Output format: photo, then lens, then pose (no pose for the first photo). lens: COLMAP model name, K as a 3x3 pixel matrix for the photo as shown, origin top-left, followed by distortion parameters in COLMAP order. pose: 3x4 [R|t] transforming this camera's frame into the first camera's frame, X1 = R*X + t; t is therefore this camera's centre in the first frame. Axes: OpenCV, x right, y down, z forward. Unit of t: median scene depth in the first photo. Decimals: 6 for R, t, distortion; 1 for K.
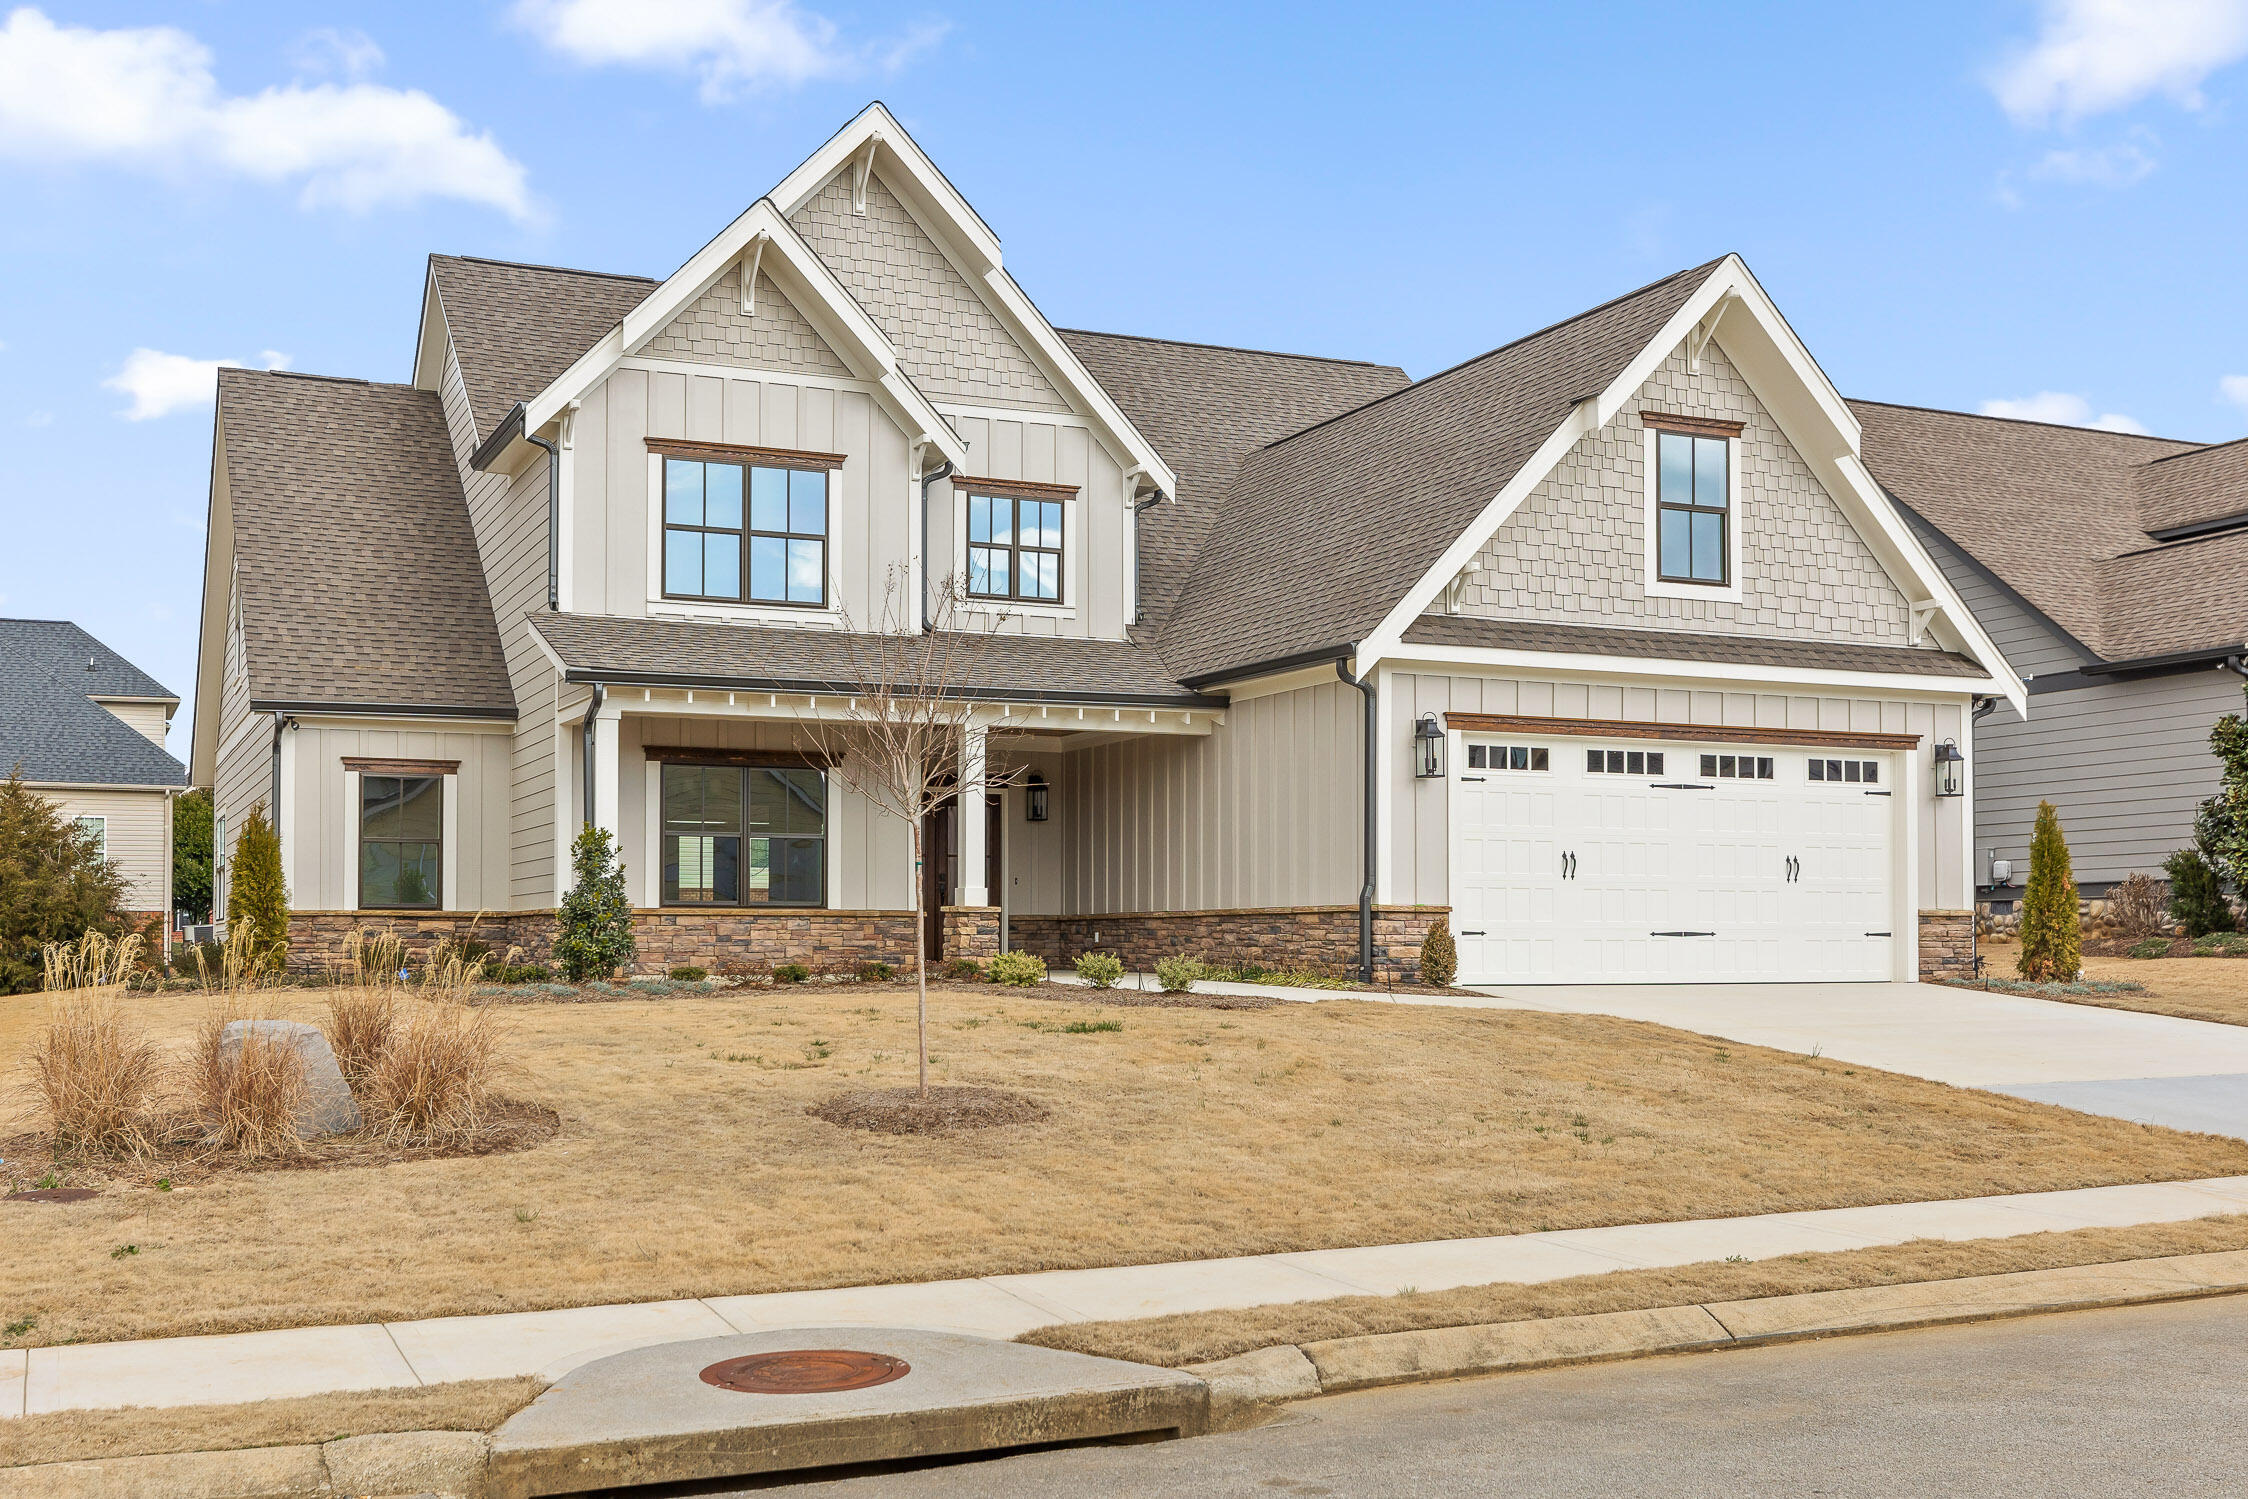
lens RADIAL K [[2251.0, 0, 1126.8], [0, 2251.0, 778.2], [0, 0, 1]] dist [-0.006103, -0.006302]
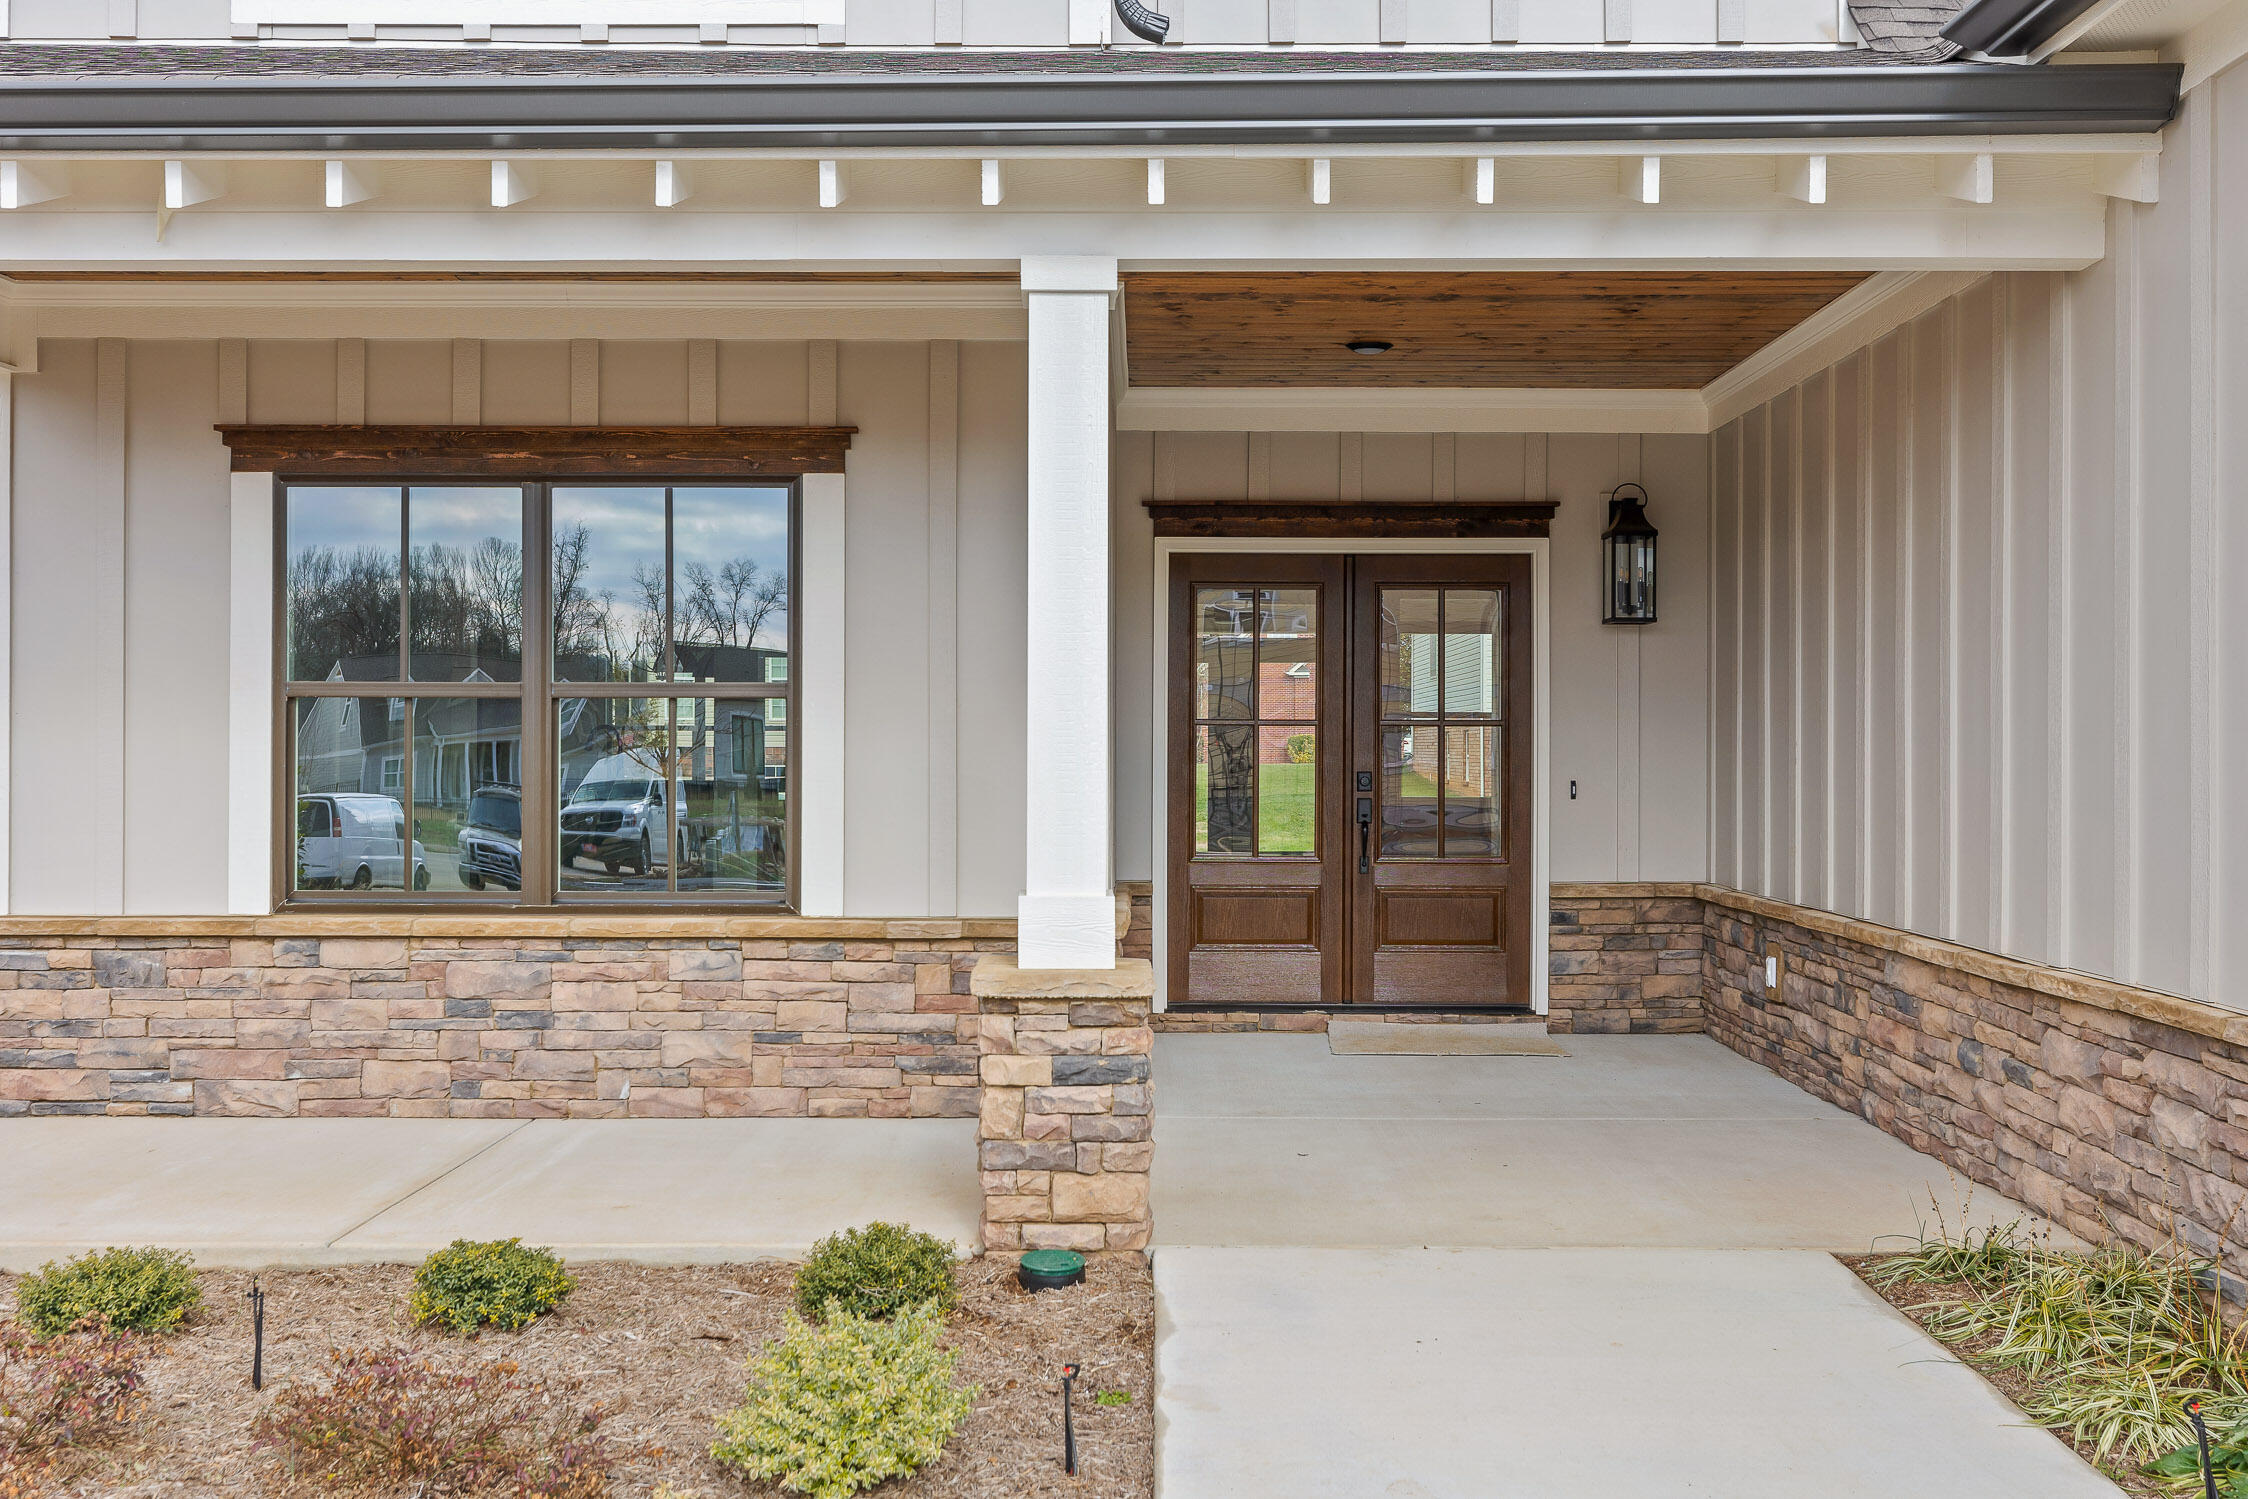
lens RADIAL K [[2206.8, 0, 1125.8], [0, 2206.8, 731.0], [0, 0, 1]] dist [0.004046, 0.003068]
pose [[0.902624, 0.001430, -0.430428, 0.045324], [0.028252, 0.997641, 0.062560, 0.013514], [0.429502, -0.068628, 0.900455, 0.744226]]
